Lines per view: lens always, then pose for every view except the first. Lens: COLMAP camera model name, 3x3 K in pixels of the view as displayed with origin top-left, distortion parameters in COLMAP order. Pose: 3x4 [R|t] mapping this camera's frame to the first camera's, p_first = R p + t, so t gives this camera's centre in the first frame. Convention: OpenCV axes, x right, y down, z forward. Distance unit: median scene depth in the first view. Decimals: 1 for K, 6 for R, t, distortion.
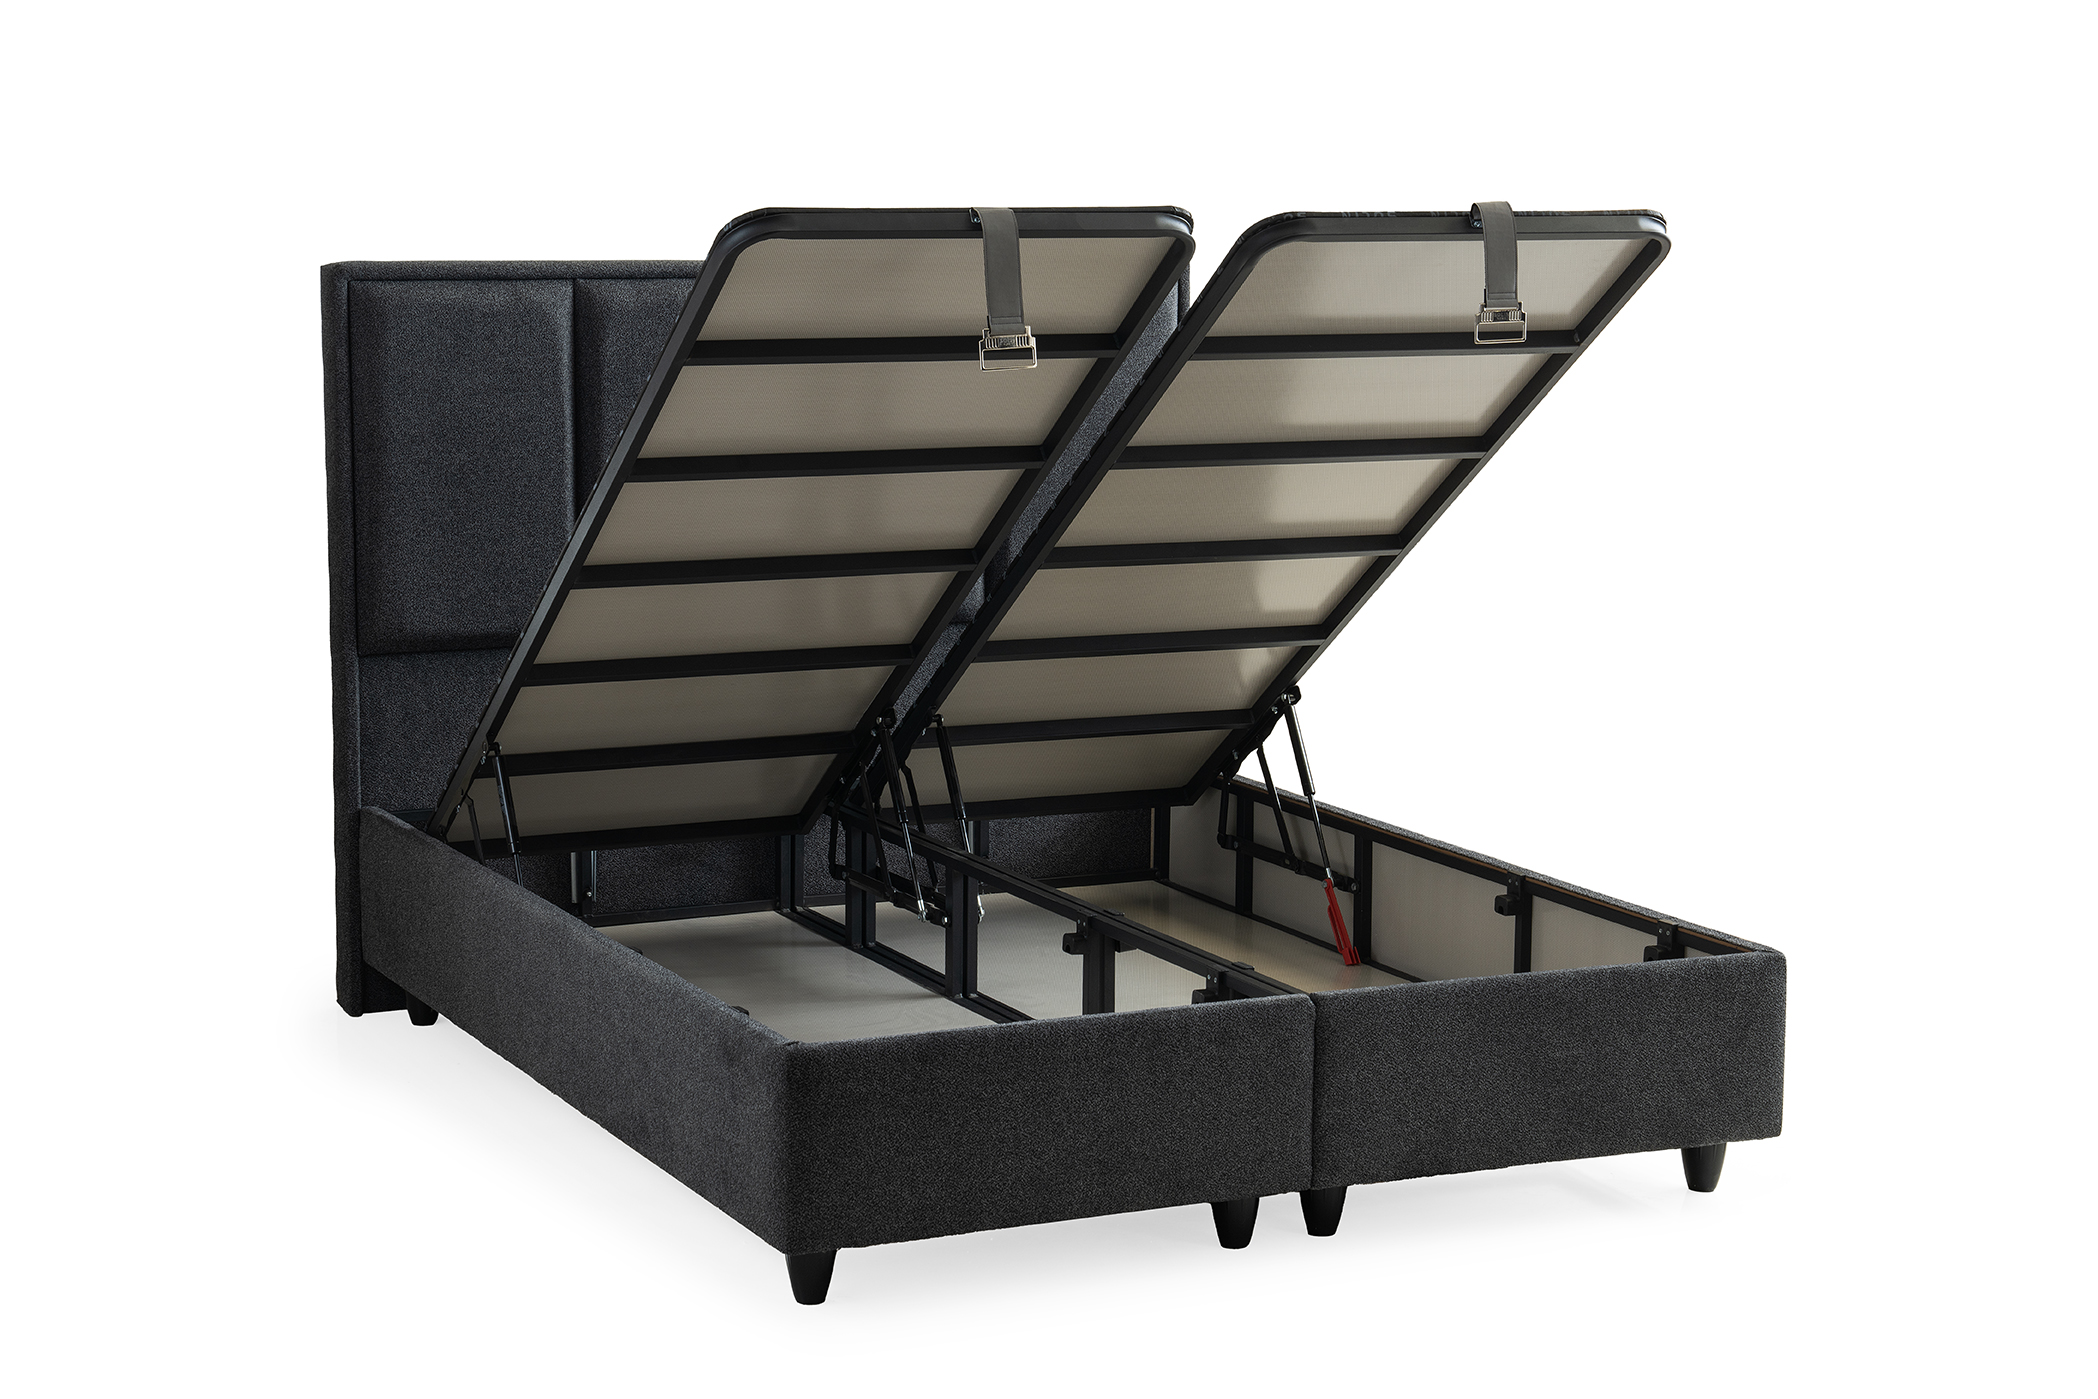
lens RADIAL K [[3904.8, 0, 1049.0], [0, 3904.8, 699.5], [0, 0, 1]] dist [0.255937, 0.054500]
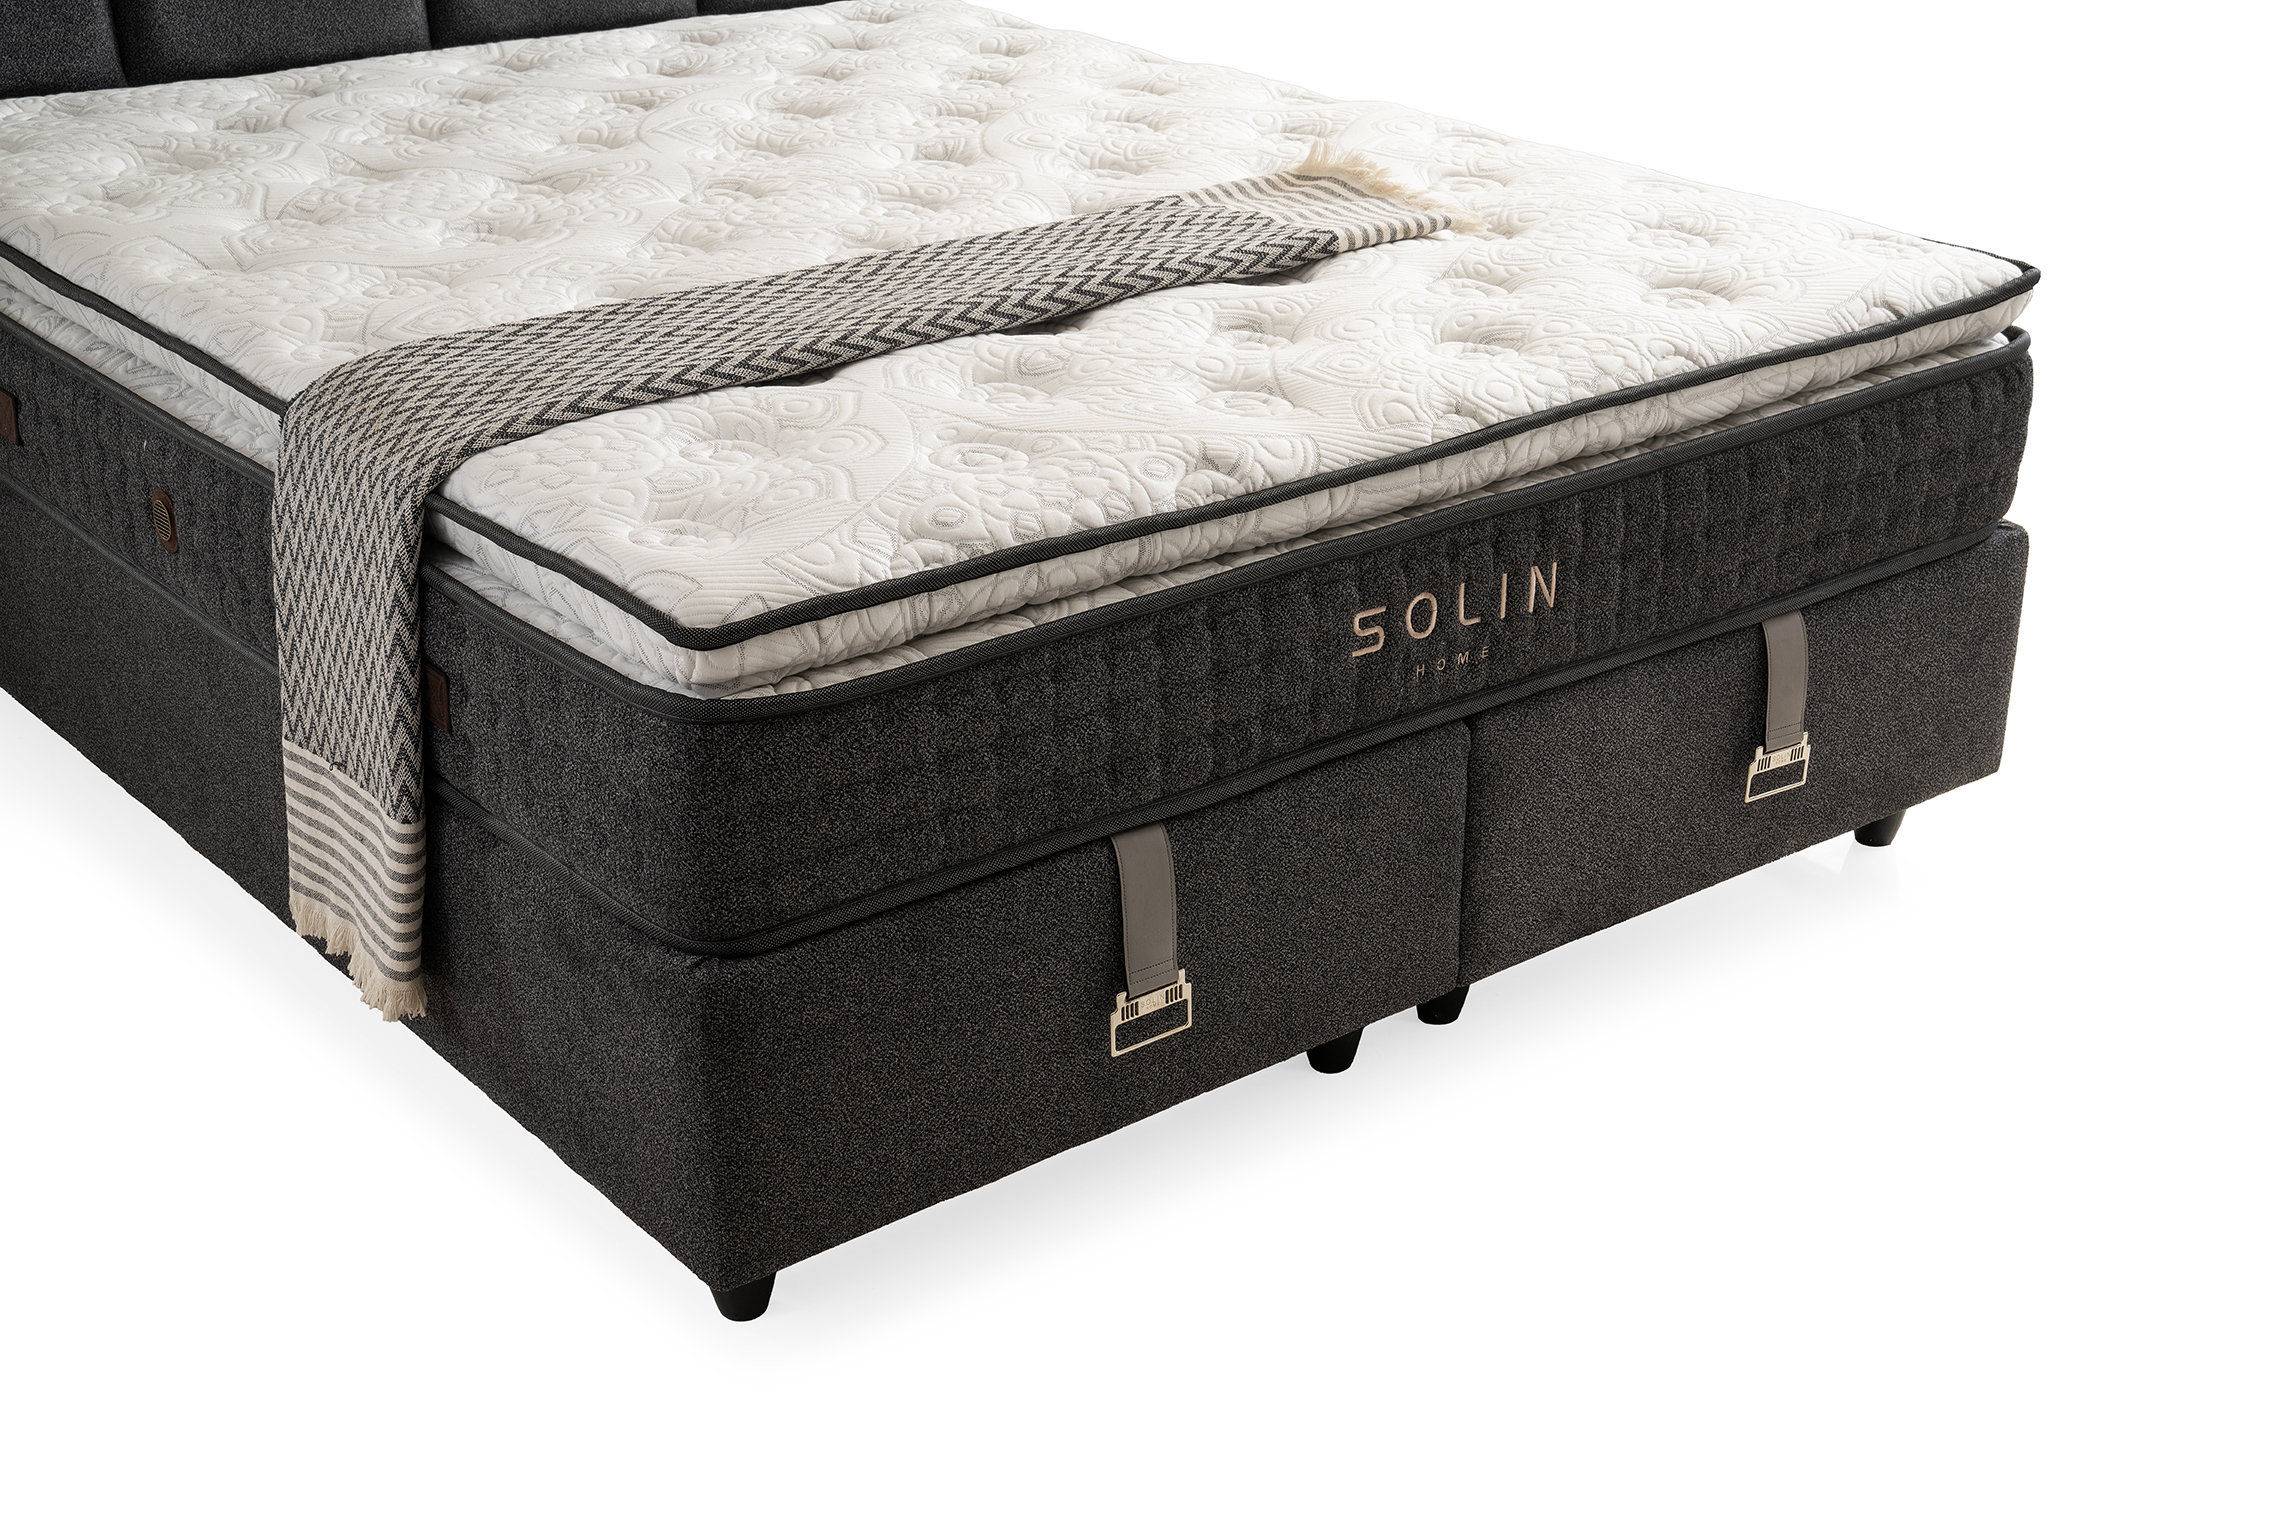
lens RADIAL K [[3073.5, 0, 1140.5], [0, 3073.5, 760.5], [0, 0, 1]] dist [0.116396, -0.006443]
pose [[0.976876, -0.101144, 0.188372, -0.062060], [0.048483, 0.962871, 0.265573, -0.041261], [-0.208239, -0.250299, 0.945509, 0.416944]]
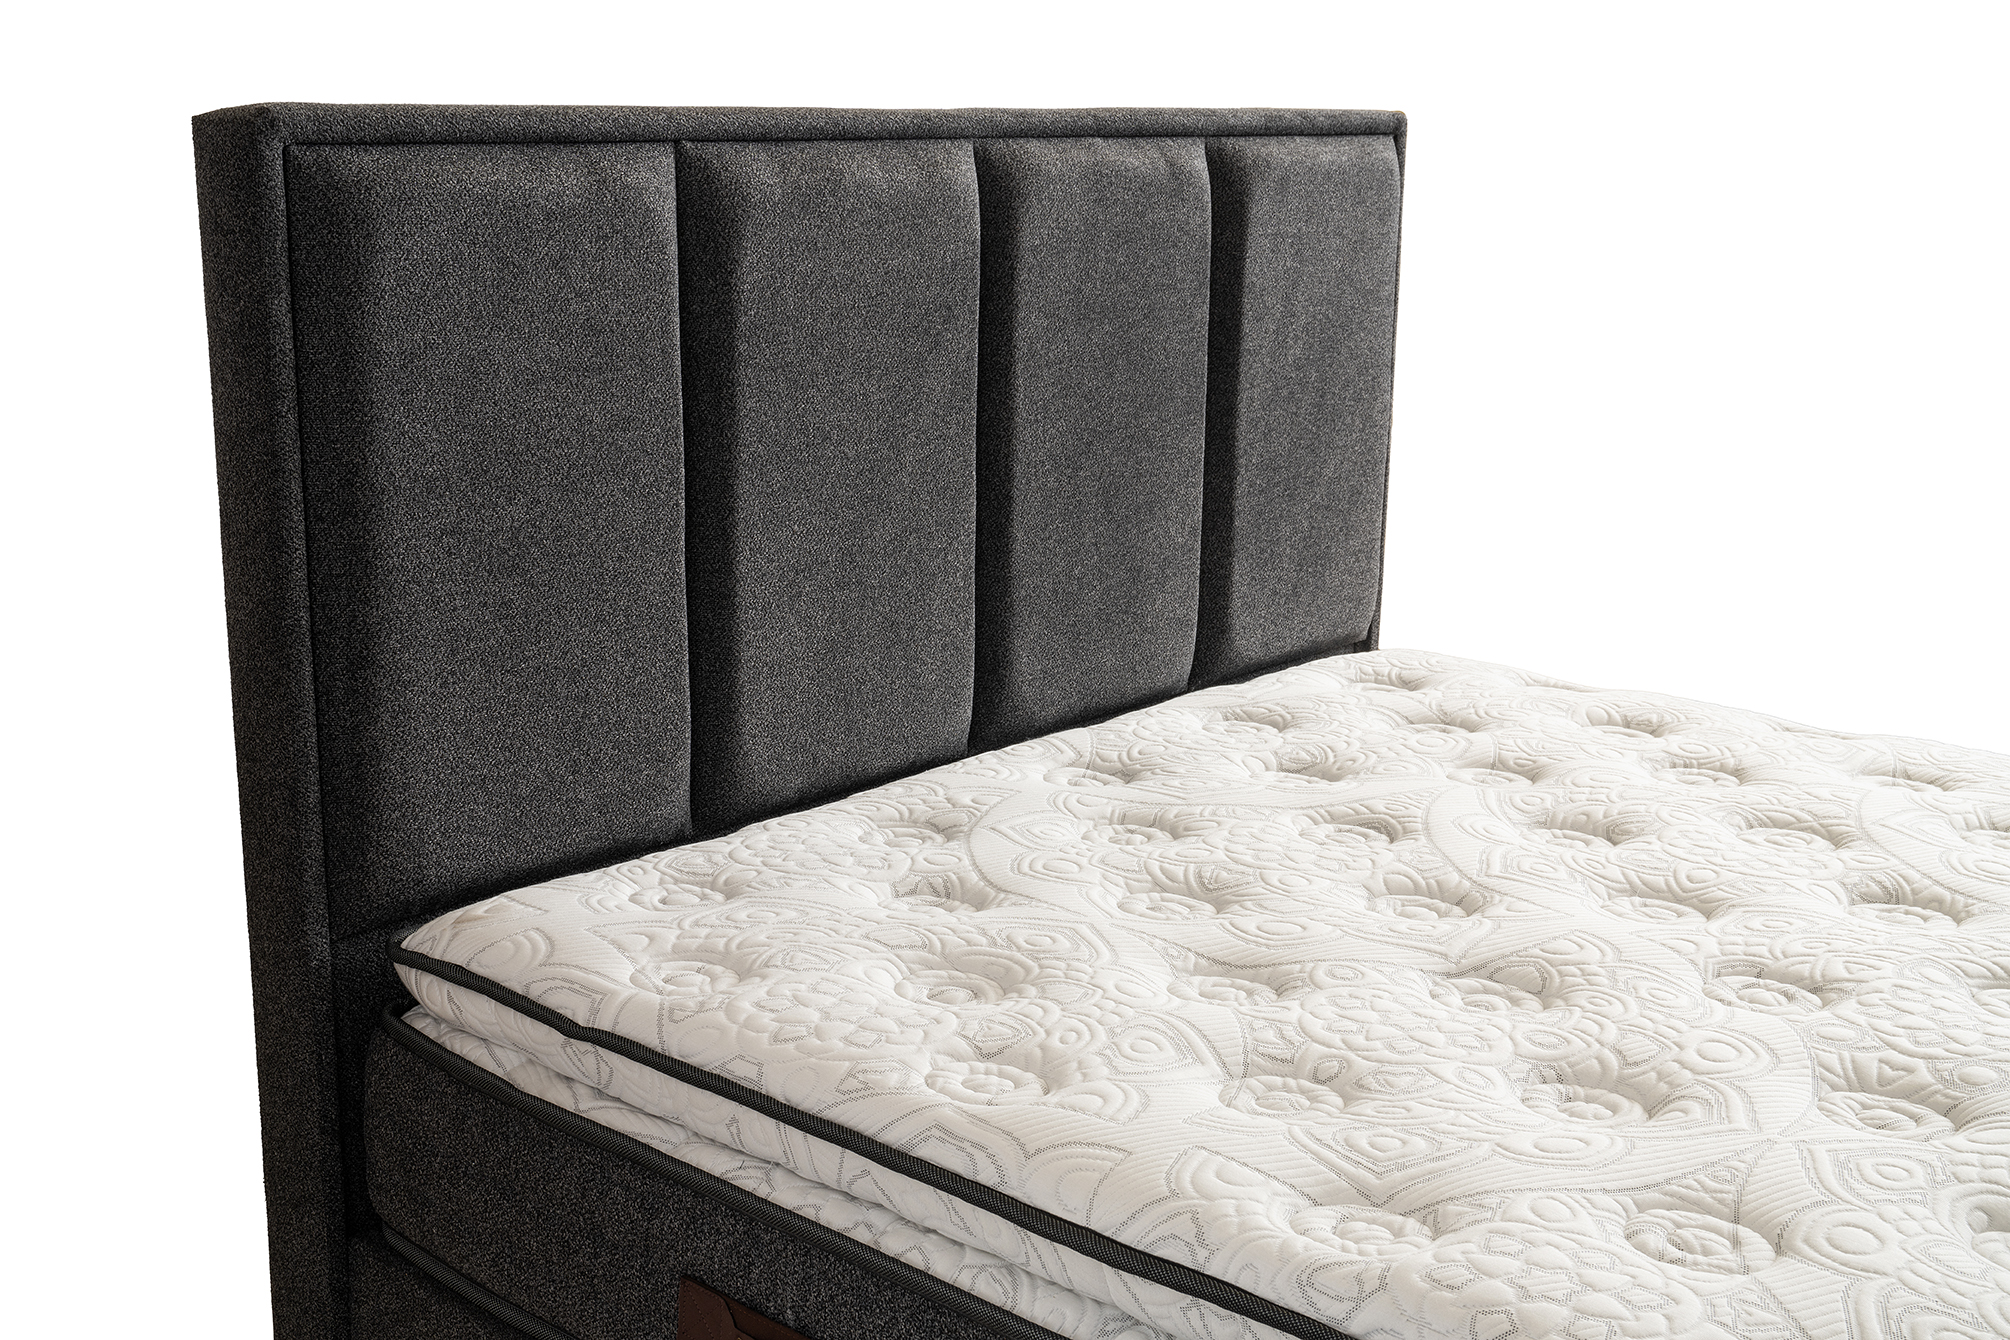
lens RADIAL K [[2457.2, 0, 1000.4], [0, 2457.2, 712.5], [0, 0, 1]] dist [0.004346, 0.010768]
pose [[0.923941, -0.085621, 0.372830, -0.211264], [0.044758, 0.992131, 0.116927, -0.070790], [-0.379908, -0.091347, 0.920503, 0.702786]]
